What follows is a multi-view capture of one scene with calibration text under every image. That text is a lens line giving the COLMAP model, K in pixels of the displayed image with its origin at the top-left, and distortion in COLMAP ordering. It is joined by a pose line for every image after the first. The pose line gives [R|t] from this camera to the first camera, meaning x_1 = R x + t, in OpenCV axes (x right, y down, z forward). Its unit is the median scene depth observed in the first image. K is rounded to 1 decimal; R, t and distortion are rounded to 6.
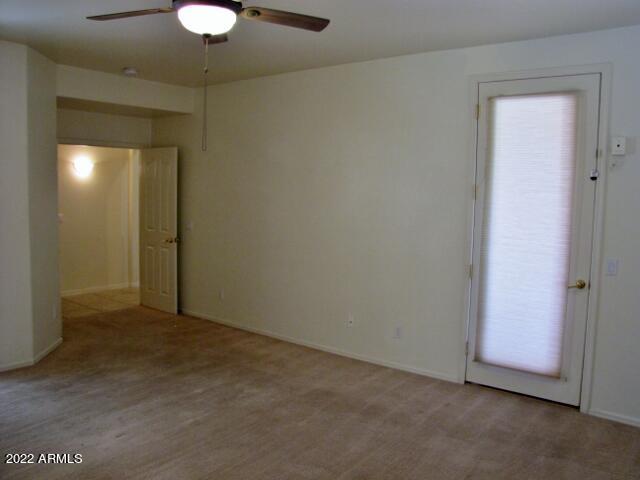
lens RADIAL K [[545.3, 0, 340.1], [0, 545.3, 223.7], [0, 0, 1]] dist [-0.158527, 0.133638]
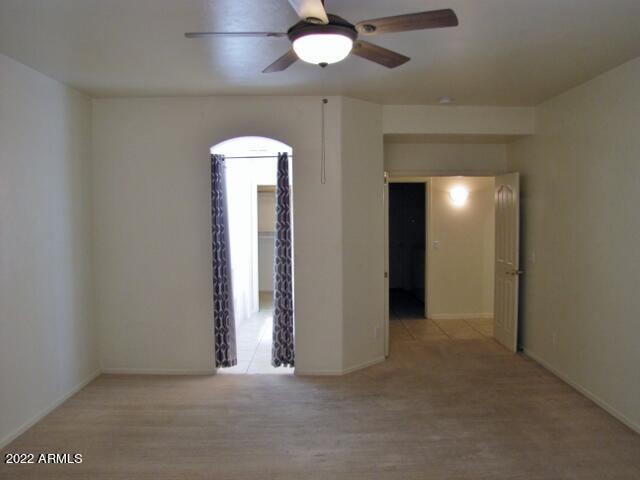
lens RADIAL K [[545.3, 0, 319.5], [0, 545.3, 234.7], [0, 0, 1]] dist [-0.158527, 0.133638]
pose [[0.613919, 0.011732, -0.789282, 0.290302], [-0.032025, 0.999436, -0.010054, -0.020168], [0.788719, 0.031449, 0.613949, 0.227082]]
